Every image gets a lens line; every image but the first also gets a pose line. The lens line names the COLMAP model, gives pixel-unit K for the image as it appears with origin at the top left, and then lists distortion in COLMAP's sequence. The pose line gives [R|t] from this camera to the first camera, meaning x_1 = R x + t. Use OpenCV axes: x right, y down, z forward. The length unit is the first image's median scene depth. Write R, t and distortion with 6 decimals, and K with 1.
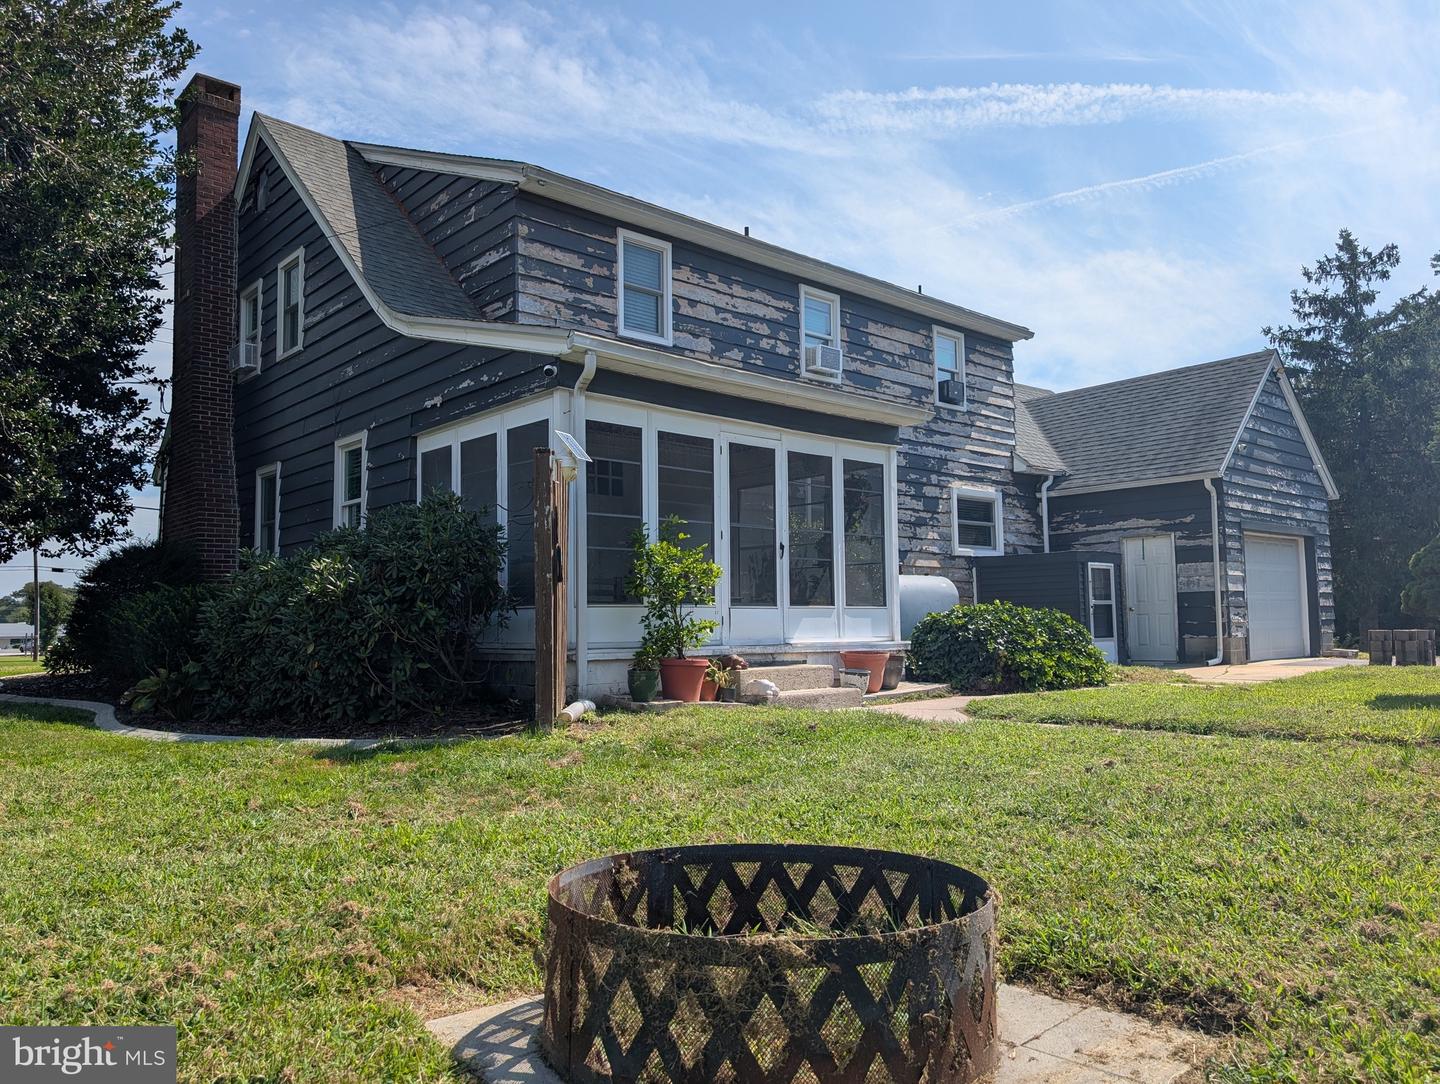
lens RADIAL K [[1022.2, 0, 715.0], [0, 1022.2, 546.7], [0, 0, 1]] dist [0.028567, -0.003813]
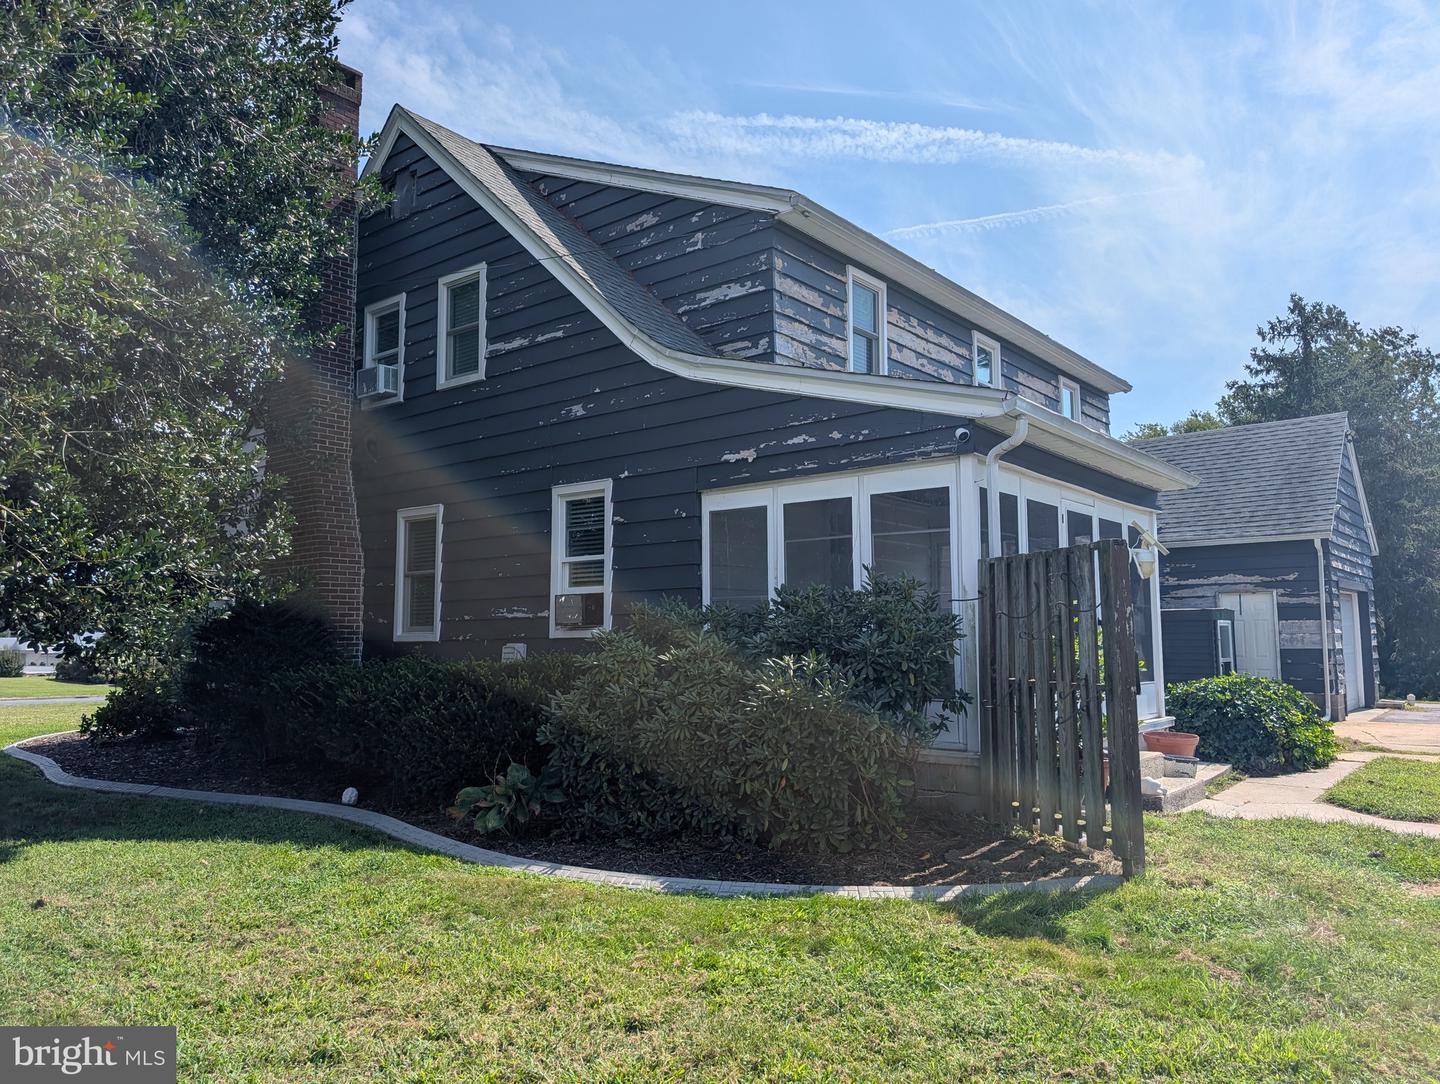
lens RADIAL K [[1031.8, 0, 720.0], [0, 1031.8, 542.0], [0, 0, 1]] dist [0.018380, -0.002209]
pose [[0.986531, 0.021462, 0.162161, -0.308624], [-0.018177, 0.999599, -0.021715, -0.033510], [-0.162562, 0.018475, 0.986525, 0.088730]]
